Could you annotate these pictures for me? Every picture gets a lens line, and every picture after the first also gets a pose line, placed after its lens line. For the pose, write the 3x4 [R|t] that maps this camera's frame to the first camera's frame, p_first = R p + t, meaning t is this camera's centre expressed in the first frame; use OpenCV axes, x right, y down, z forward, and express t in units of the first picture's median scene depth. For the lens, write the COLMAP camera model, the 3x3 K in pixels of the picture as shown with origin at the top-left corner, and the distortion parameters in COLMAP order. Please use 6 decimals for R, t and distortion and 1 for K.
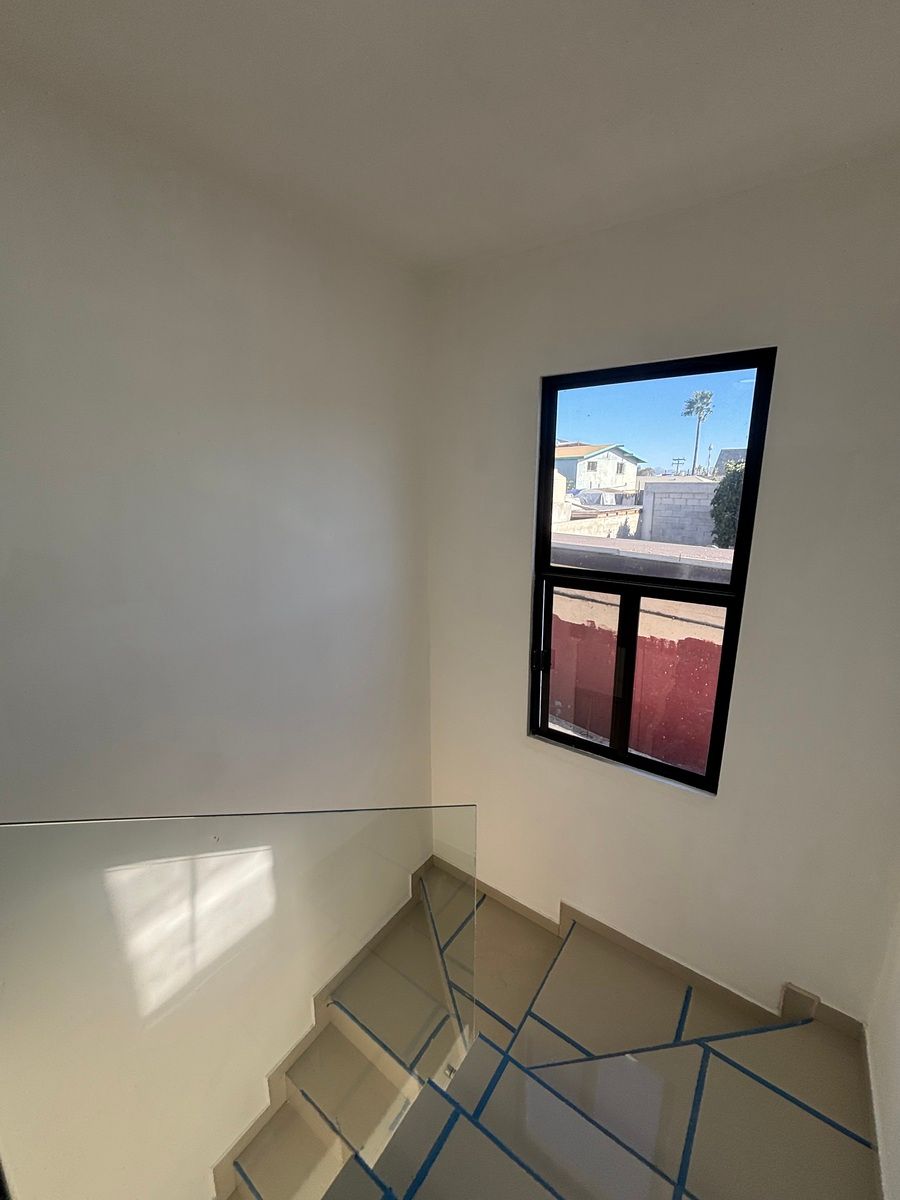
lens RADIAL K [[484.8, 0, 457.8], [0, 484.8, 585.2], [0, 0, 1]] dist [0.004126, -0.001233]
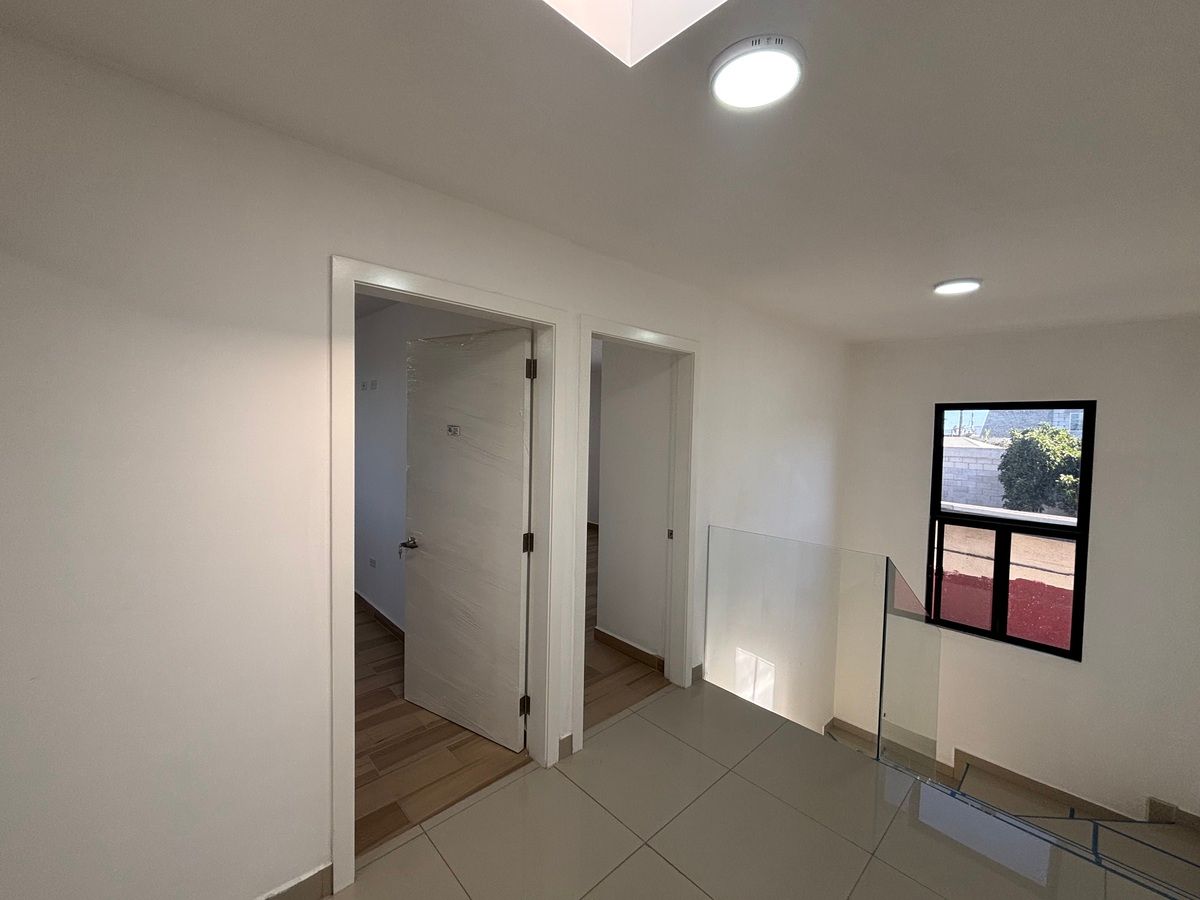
lens RADIAL K [[484.8, 0, 595.5], [0, 484.8, 439.8], [0, 0, 1]] dist [0.004126, -0.001233]
pose [[0.982302, 0.031644, -0.184611, -0.593975], [-0.066364, 0.980485, -0.185056, 0.092678], [0.175152, 0.194032, 0.965232, -0.750263]]
